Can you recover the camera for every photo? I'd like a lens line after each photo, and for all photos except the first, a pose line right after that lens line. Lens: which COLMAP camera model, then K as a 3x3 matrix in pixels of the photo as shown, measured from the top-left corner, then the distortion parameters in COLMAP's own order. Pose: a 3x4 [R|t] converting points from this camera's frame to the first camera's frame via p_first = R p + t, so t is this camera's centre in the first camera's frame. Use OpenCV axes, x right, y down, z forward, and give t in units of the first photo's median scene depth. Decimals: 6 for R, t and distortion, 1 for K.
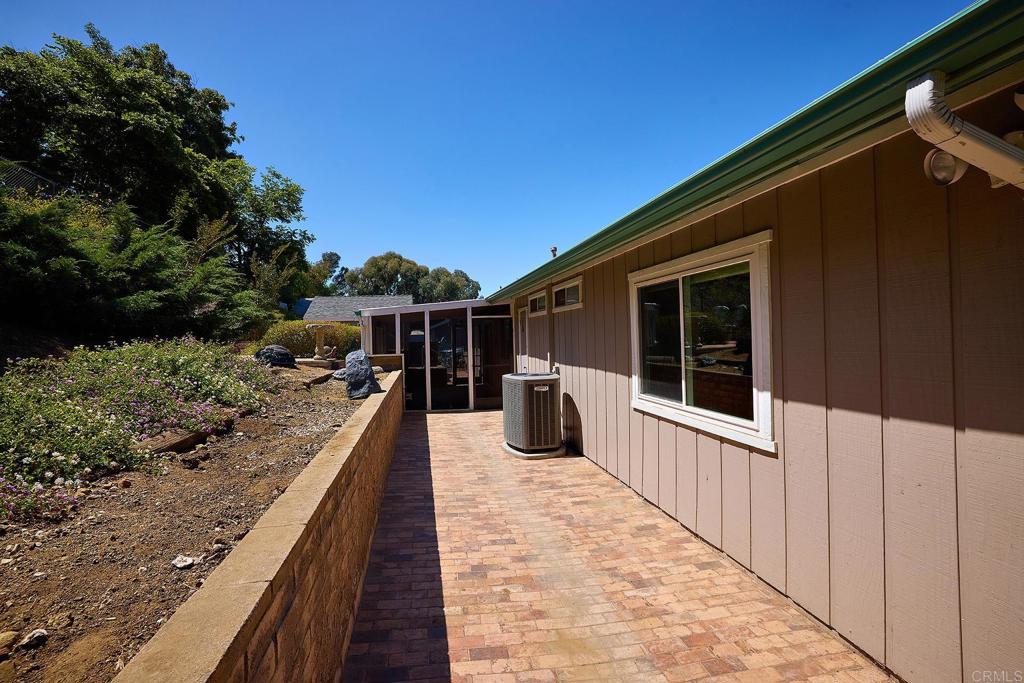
lens RADIAL K [[480.2, 0, 510.4], [0, 480.2, 322.5], [0, 0, 1]] dist [-0.003716, 0.002764]
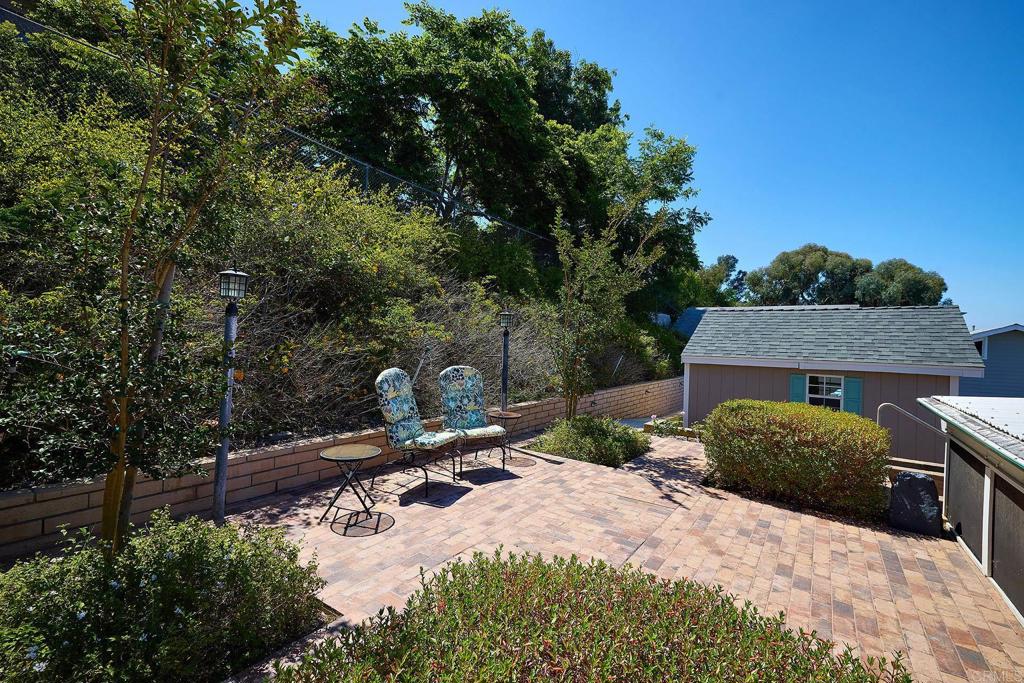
lens RADIAL K [[447.5, 0, 511.8], [0, 447.5, 328.0], [0, 0, 1]] dist [0.002340, 0.000794]
pose [[0.696829, 0.029249, -0.716641, -0.147962], [-0.026981, 0.999530, 0.014559, -0.024146], [0.716730, 0.009190, 0.697290, 0.369533]]
